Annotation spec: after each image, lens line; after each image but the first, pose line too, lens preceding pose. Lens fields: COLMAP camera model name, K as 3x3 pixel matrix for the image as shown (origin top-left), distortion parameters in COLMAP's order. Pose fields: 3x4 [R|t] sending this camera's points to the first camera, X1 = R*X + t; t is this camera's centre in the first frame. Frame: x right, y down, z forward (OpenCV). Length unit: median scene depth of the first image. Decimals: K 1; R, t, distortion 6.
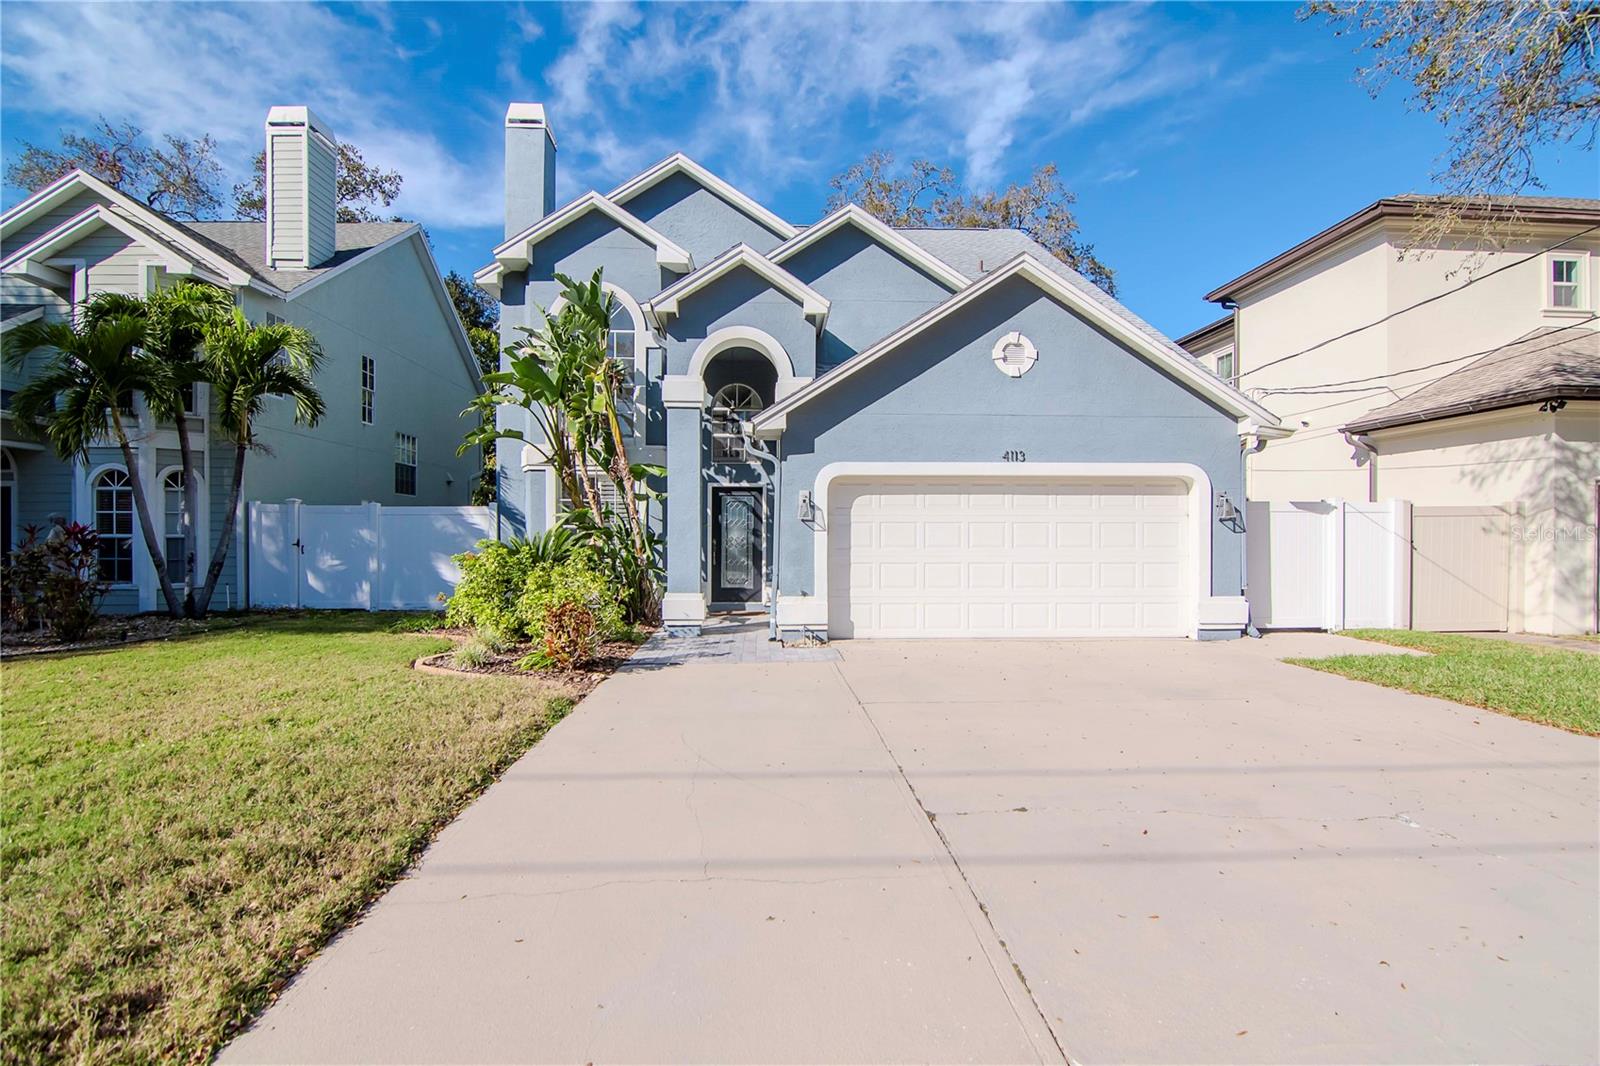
lens RADIAL K [[772.5, 0, 804.4], [0, 772.5, 543.2], [0, 0, 1]] dist [-0.005114, -0.010709]
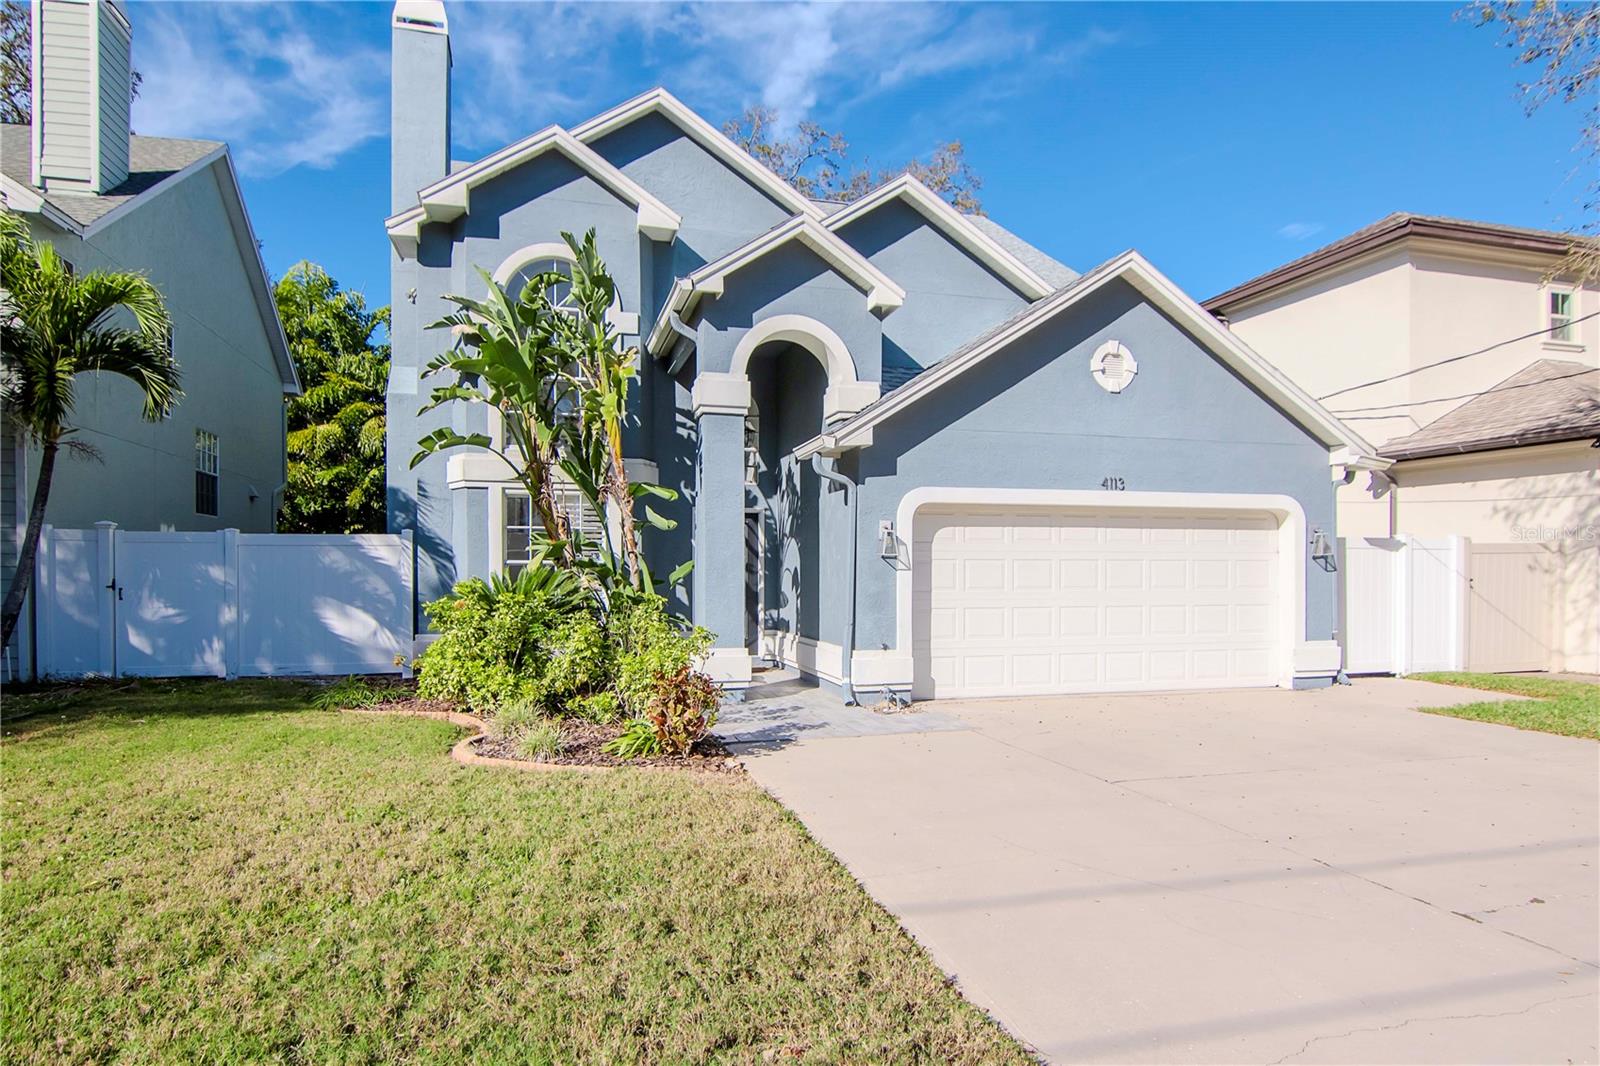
lens RADIAL K [[927.7, 0, 803.9], [0, 927.7, 576.1], [0, 0, 1]] dist [-0.007932, -0.004670]
pose [[0.977207, -0.001719, 0.212283, -0.263847], [0.001346, 0.999997, 0.001902, -0.010356], [-0.212286, -0.001573, 0.977206, 0.050400]]
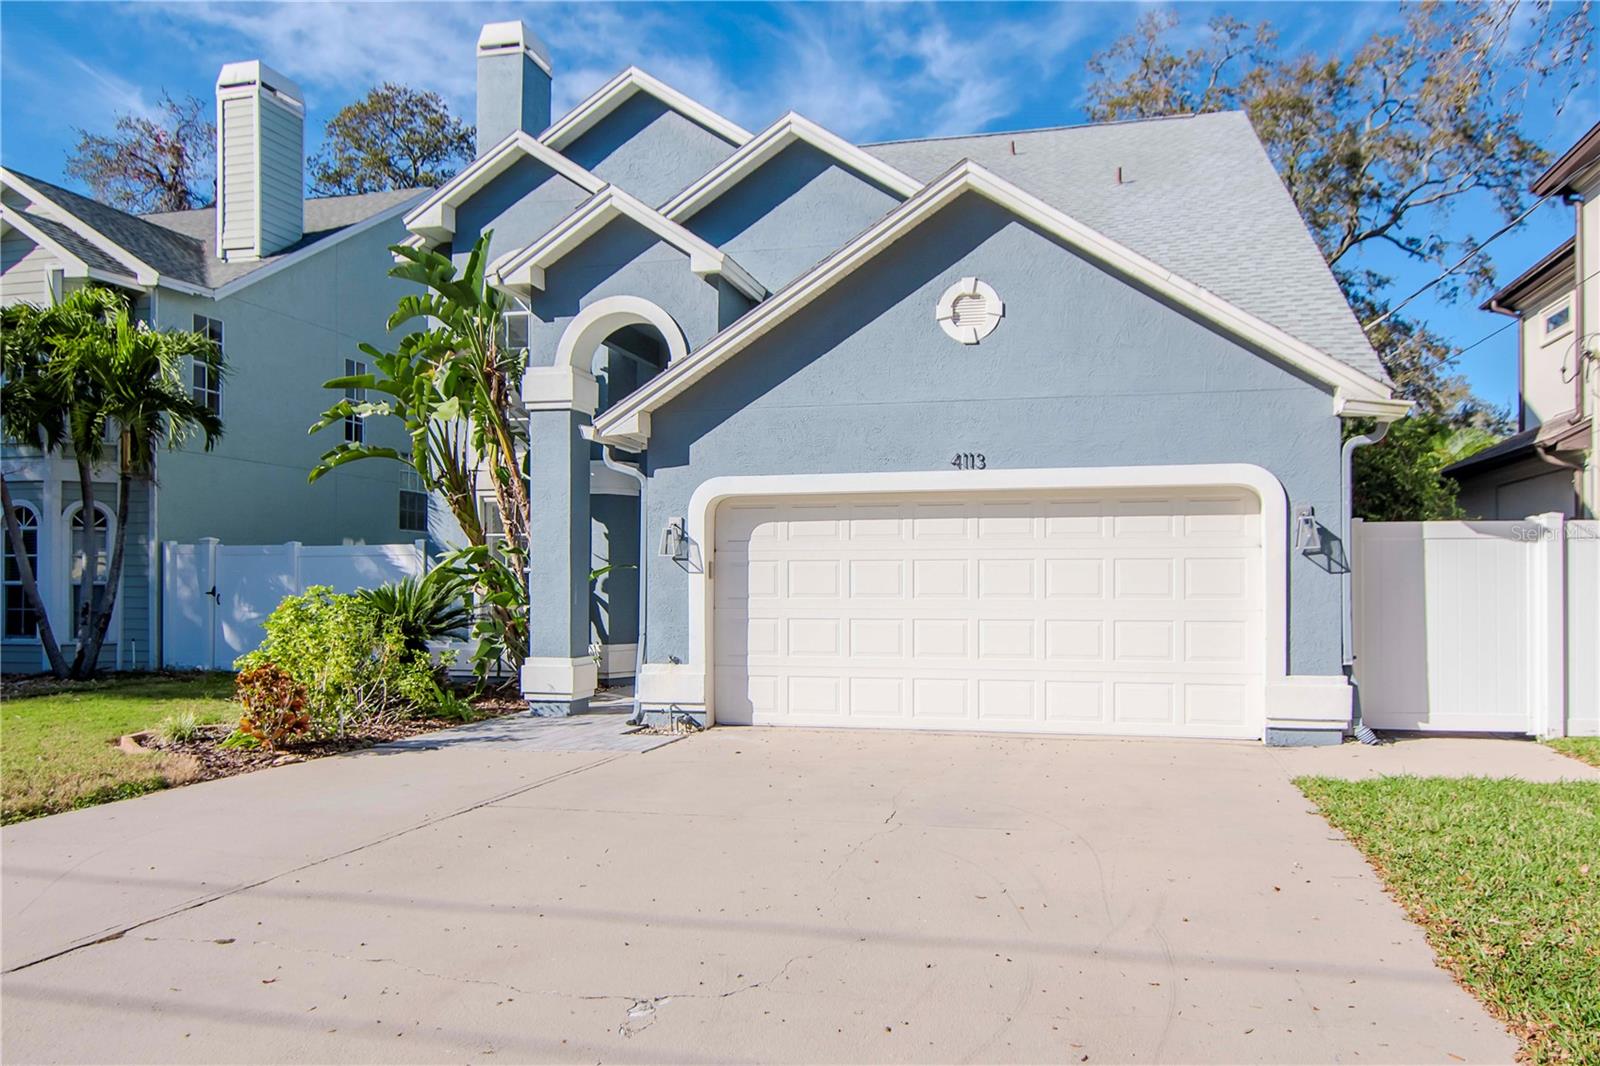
lens RADIAL K [[1106.1, 0, 879.0], [0, 1106.1, 581.0], [0, 0, 1]] dist [-0.004242, -0.002788]
pose [[0.966686, -0.002500, -0.255953, 0.403017], [-0.000724, 0.999922, -0.012504, 0.003570], [0.255964, 0.012273, 0.966608, 0.044023]]
